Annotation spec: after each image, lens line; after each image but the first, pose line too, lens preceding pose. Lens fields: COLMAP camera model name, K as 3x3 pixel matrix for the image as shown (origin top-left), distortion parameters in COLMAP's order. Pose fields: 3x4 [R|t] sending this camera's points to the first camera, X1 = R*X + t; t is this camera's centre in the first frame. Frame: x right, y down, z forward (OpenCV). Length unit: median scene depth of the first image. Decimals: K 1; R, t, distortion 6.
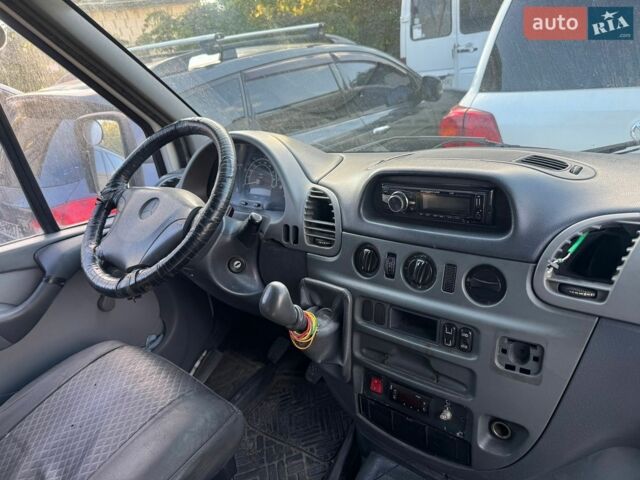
lens RADIAL K [[406.0, 0, 259.6], [0, 406.0, 240.3], [0, 0, 1]] dist [0.025501, -0.017167]
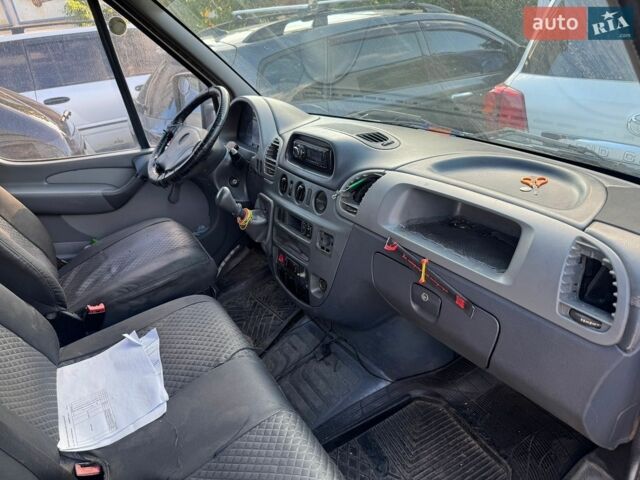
lens RADIAL K [[441.8, 0, 323.4], [0, 441.8, 241.1], [0, 0, 1]] dist [0.108881, -0.178293]
pose [[0.952685, 0.172209, -0.250471, 0.896319], [-0.146033, 0.982008, 0.119723, 0.034959], [0.266582, -0.077481, 0.960693, -0.731219]]
